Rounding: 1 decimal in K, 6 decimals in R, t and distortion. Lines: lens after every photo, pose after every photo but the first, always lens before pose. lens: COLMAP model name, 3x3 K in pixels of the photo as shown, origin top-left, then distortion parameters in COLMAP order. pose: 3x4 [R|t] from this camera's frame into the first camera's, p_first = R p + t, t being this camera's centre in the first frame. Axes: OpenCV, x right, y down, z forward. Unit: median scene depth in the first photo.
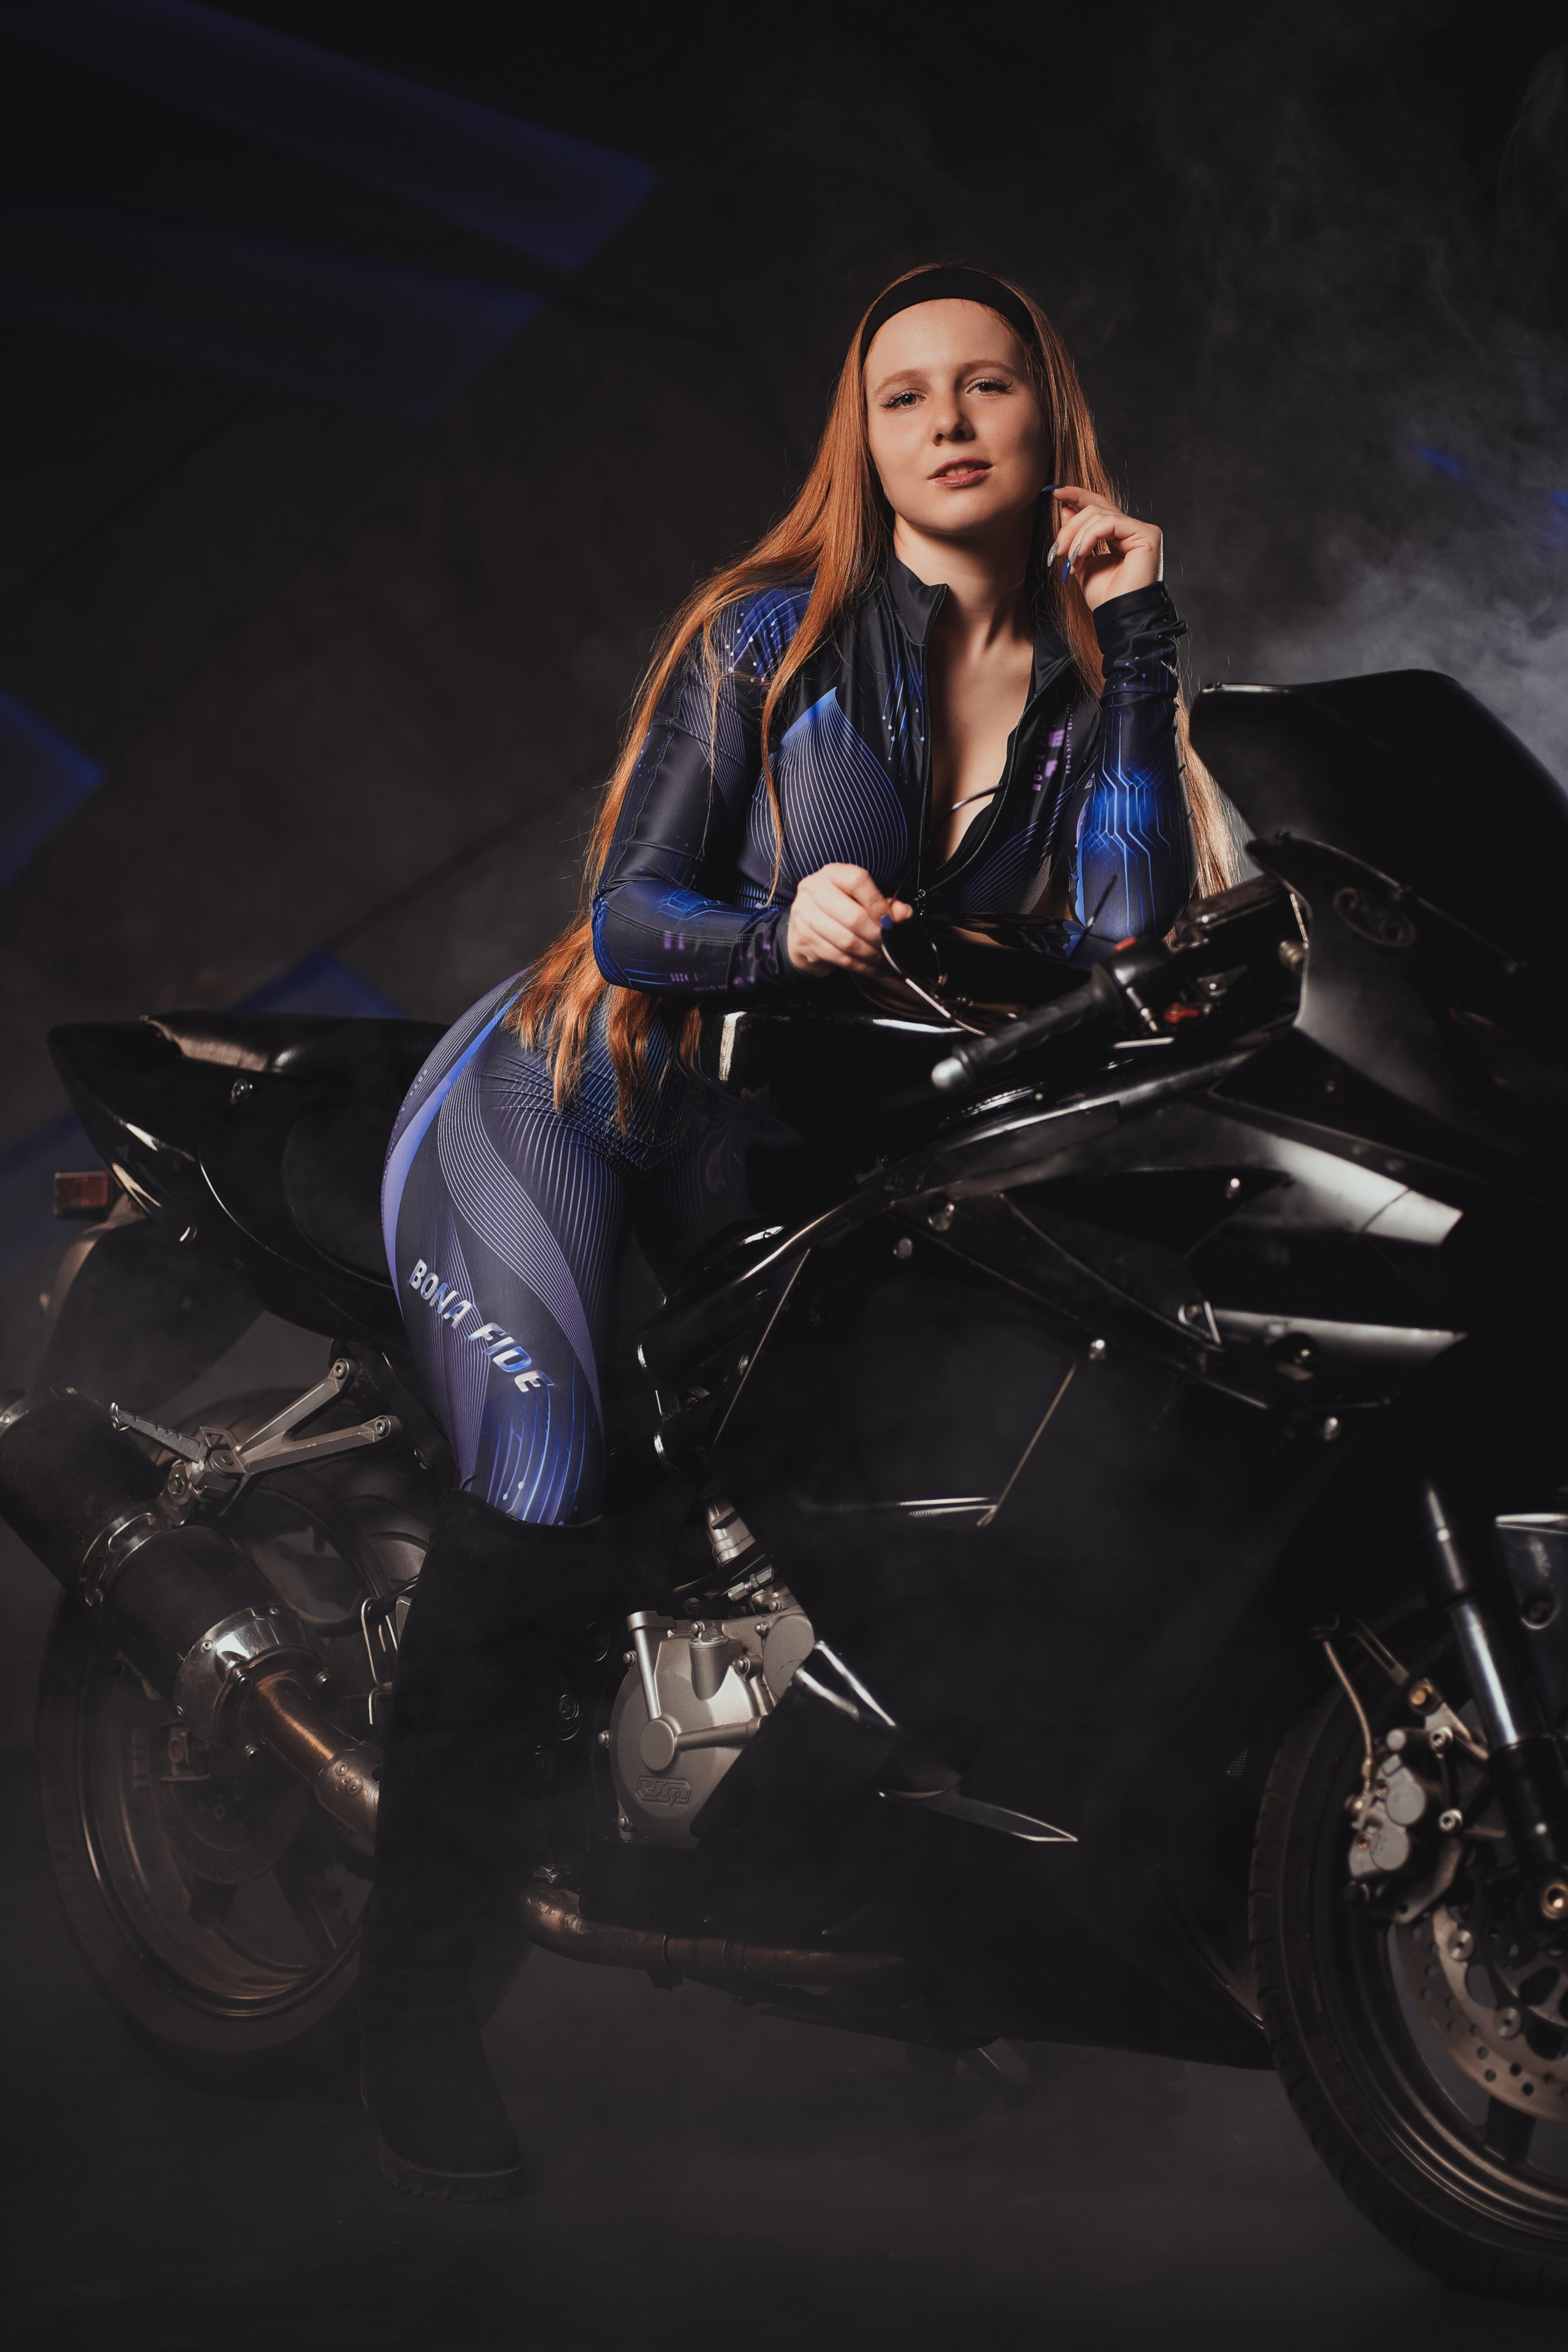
lens RADIAL K [[5674.5, 0, 779.0], [0, 5674.5, 1183.0], [0, 0, 1]] dist [0.106516, 0.000000]
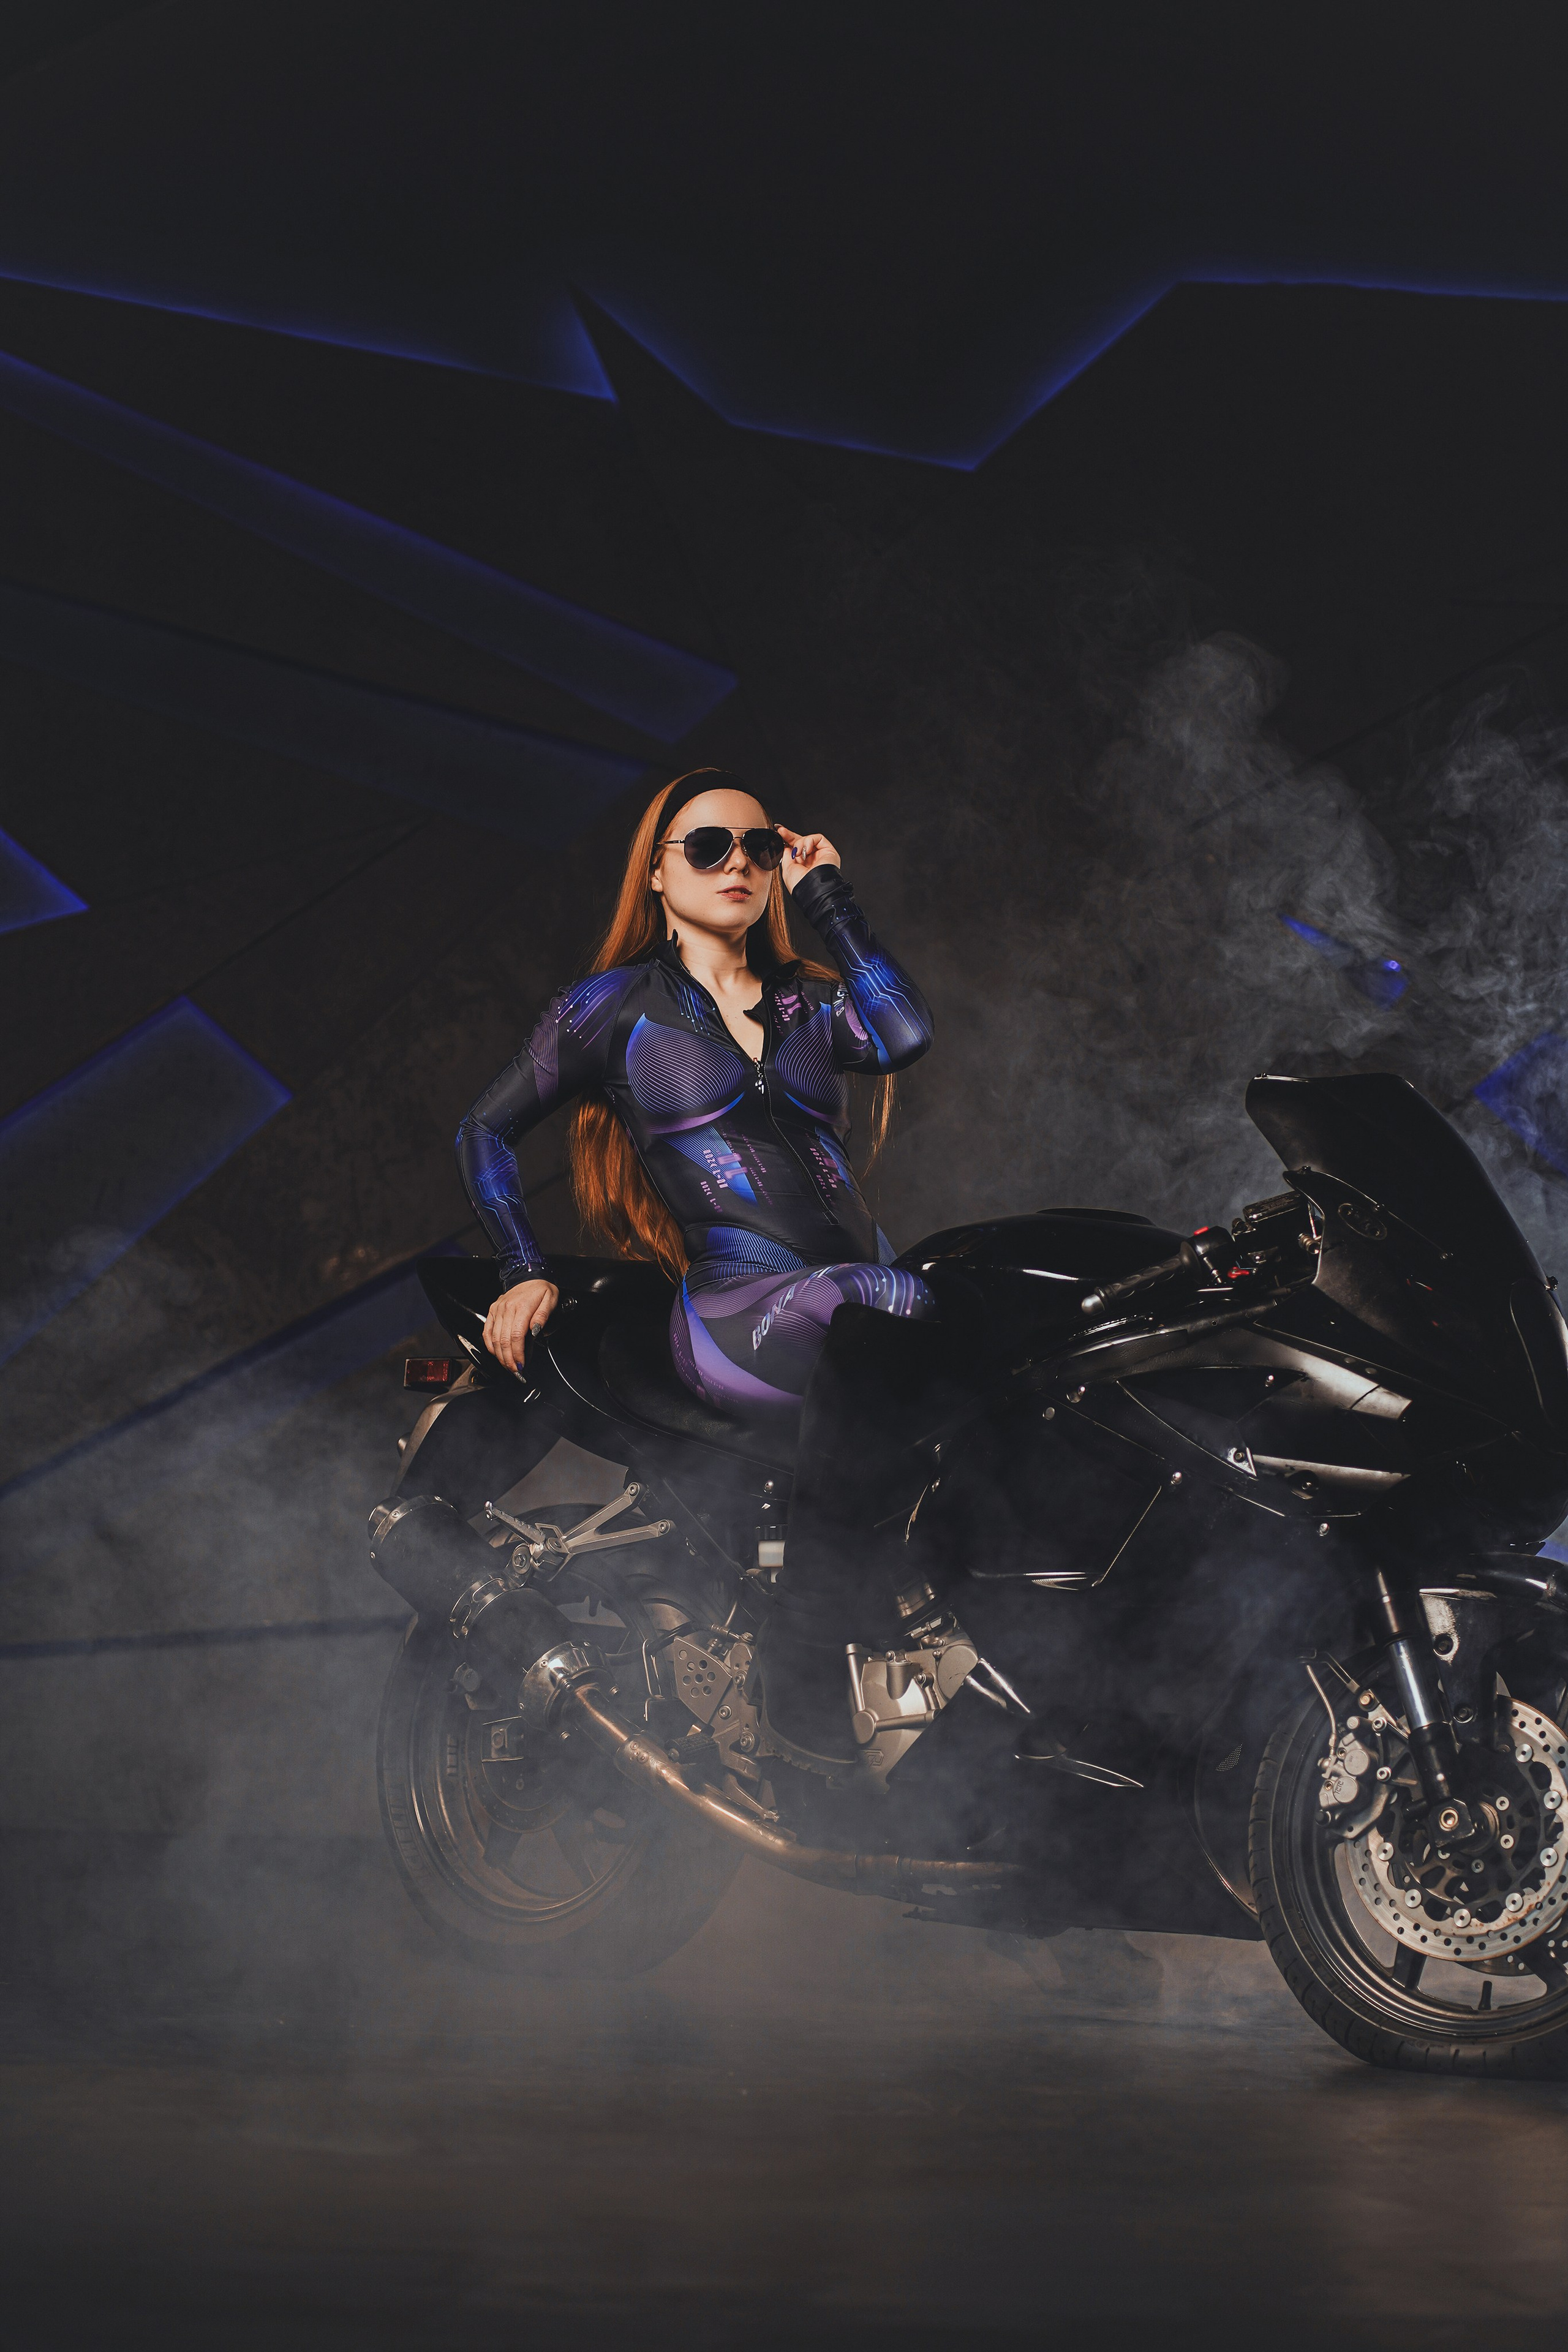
lens RADIAL K [[5674.5, 0, 767.6], [0, 5674.5, 1187.8], [0, 0, 1]] dist [0.106516, 0.000000]
pose [[0.996409, 0.058282, 0.061411, -0.163462], [-0.054133, 0.996270, -0.067192, 0.061595], [-0.065098, 0.063626, 0.995848, -0.608638]]
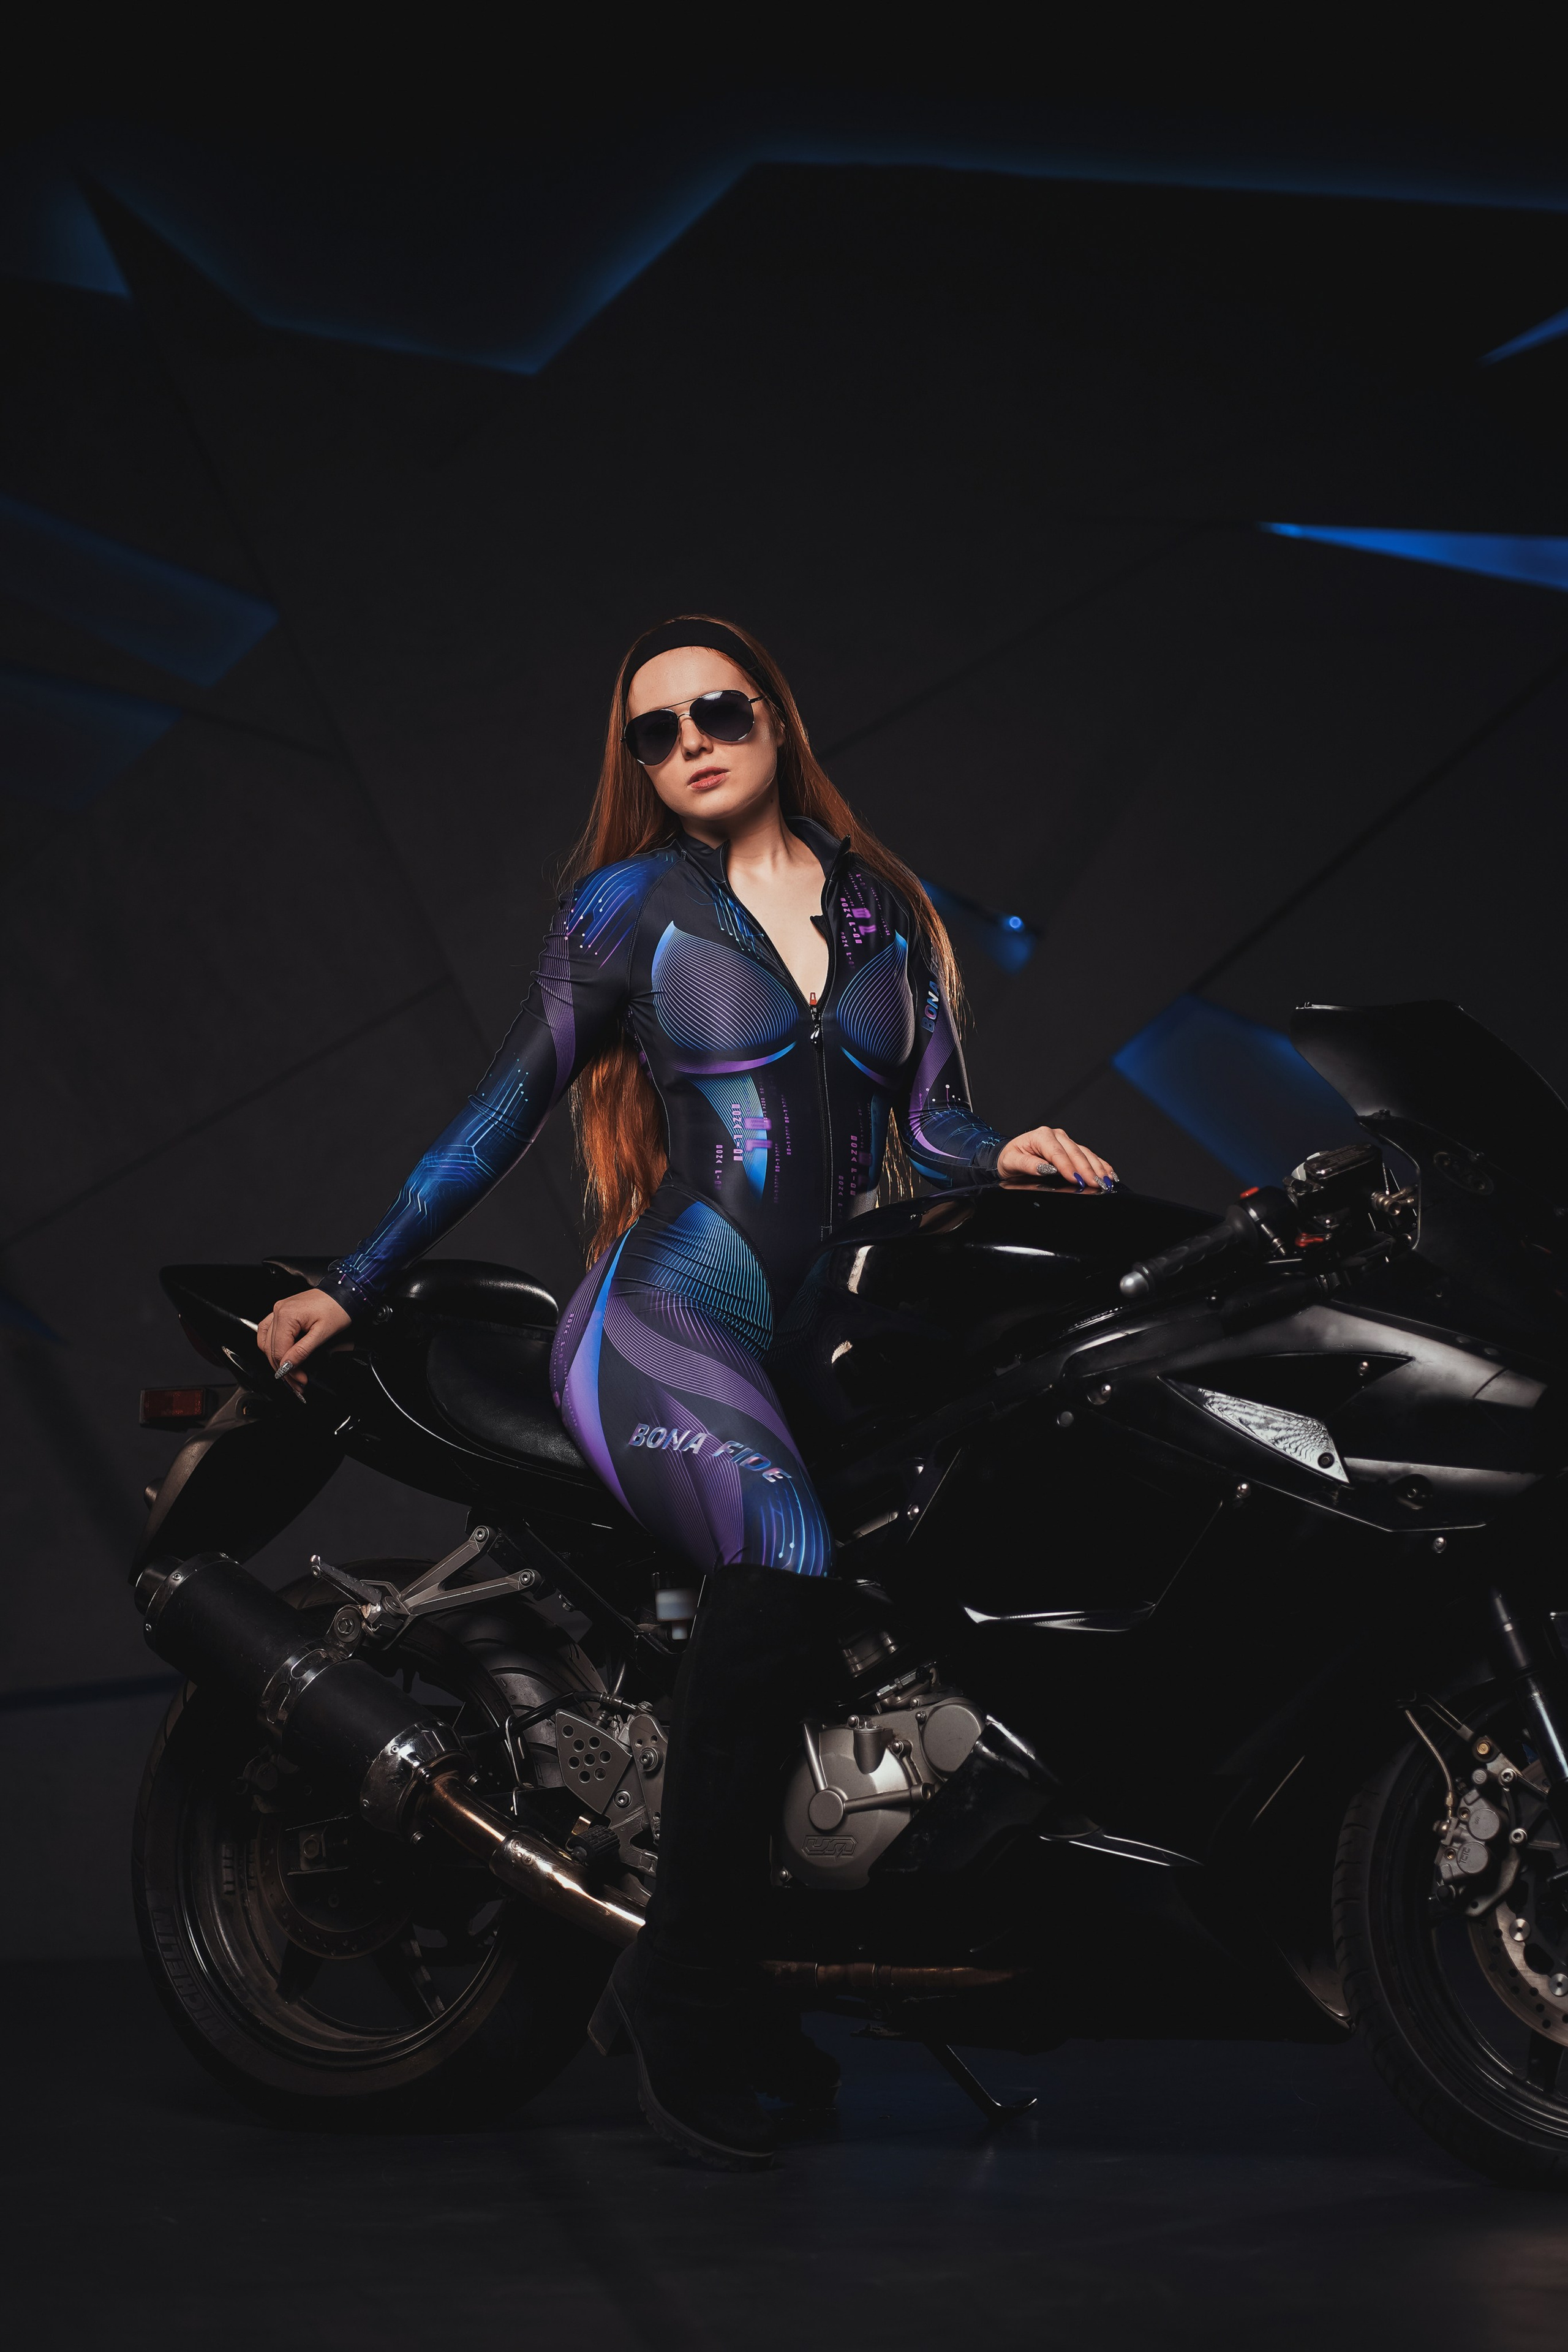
lens RADIAL K [[5674.5, 0, 780.4], [0, 5674.5, 1194.6], [0, 0, 1]] dist [0.106516, 0.000000]
pose [[0.969377, 0.033627, 0.243262, -0.375905], [-0.013327, 0.996324, -0.084621, 0.074244], [-0.245214, 0.078788, 0.966262, -0.272983]]
